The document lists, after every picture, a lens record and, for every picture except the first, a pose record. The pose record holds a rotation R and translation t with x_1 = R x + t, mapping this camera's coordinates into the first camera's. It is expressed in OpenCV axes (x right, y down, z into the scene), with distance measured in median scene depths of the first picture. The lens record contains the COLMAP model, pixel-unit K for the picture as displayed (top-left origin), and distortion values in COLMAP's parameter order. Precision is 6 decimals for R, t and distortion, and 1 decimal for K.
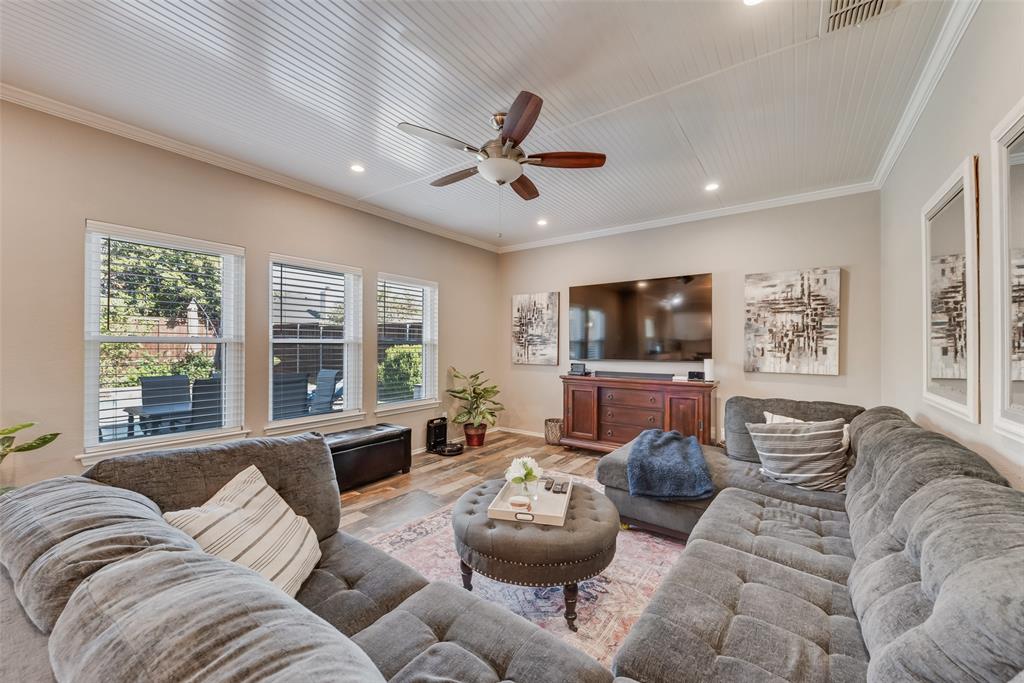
lens RADIAL K [[398.1, 0, 507.0], [0, 398.1, 343.7], [0, 0, 1]] dist [0.002989, -0.000093]
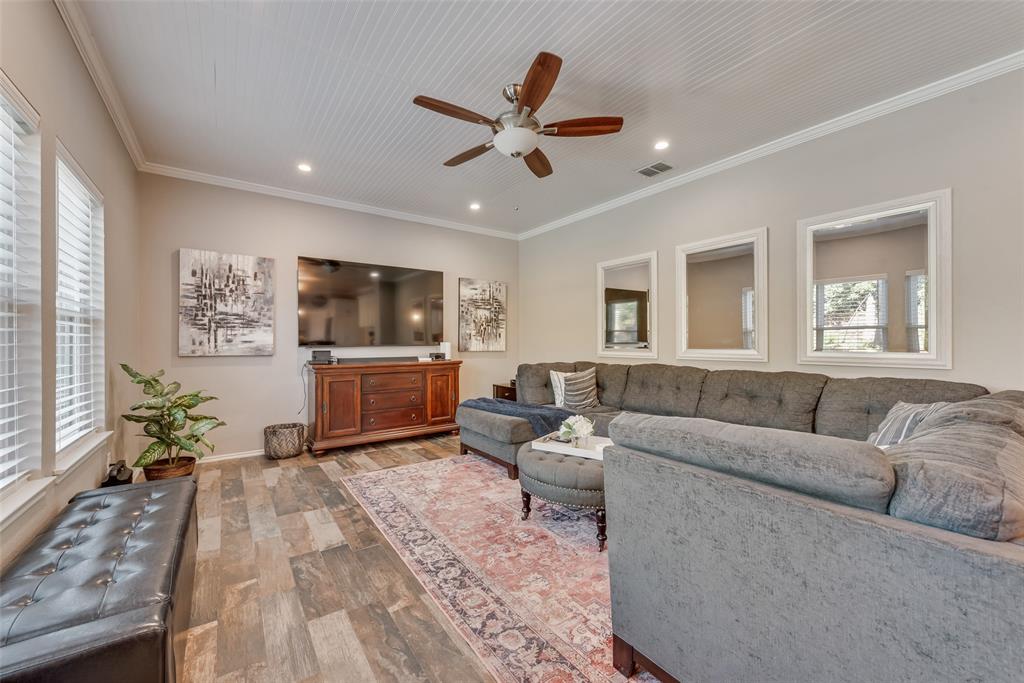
lens RADIAL K [[398.1, 0, 508.7], [0, 398.1, 340.9], [0, 0, 1]] dist [0.002989, -0.000093]
pose [[0.314433, 0.001475, 0.949278, -0.560970], [0.001411, 0.999997, -0.002021, 0.035860], [-0.949278, 0.001975, 0.314430, 0.412818]]
